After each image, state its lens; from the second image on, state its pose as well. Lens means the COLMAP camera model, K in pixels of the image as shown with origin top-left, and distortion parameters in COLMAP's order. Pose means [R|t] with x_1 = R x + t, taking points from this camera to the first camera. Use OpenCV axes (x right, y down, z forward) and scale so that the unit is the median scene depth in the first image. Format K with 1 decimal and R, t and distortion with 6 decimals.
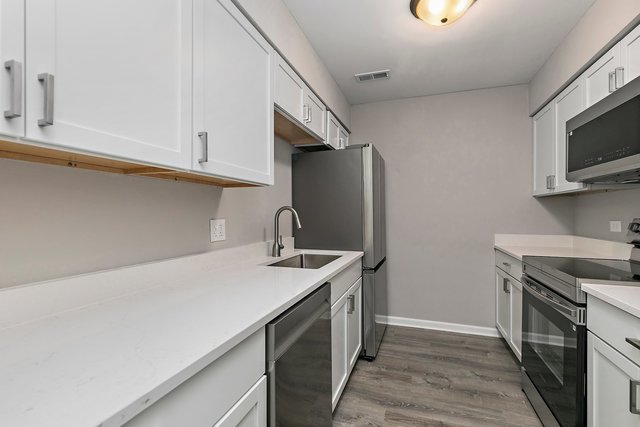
lens RADIAL K [[292.2, 0, 322.0], [0, 292.2, 212.8], [0, 0, 1]] dist [0.007148, -0.001534]
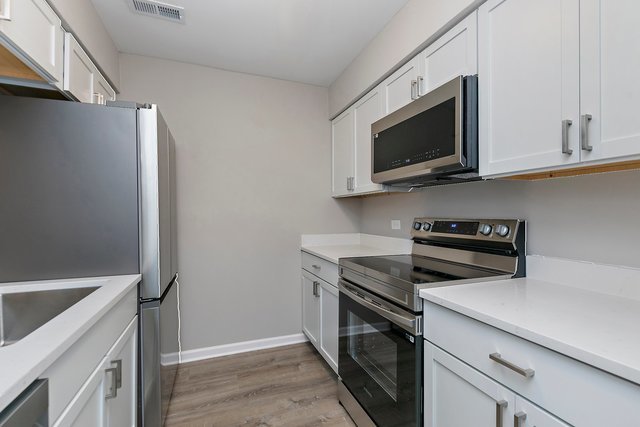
lens RADIAL K [[292.2, 0, 325.4], [0, 292.2, 212.2], [0, 0, 1]] dist [0.007148, -0.001534]
pose [[0.763705, 0.001322, 0.645564, 0.038544], [0.002103, 0.999987, -0.004536, 0.001661], [-0.645561, 0.004822, 0.763693, 0.268361]]
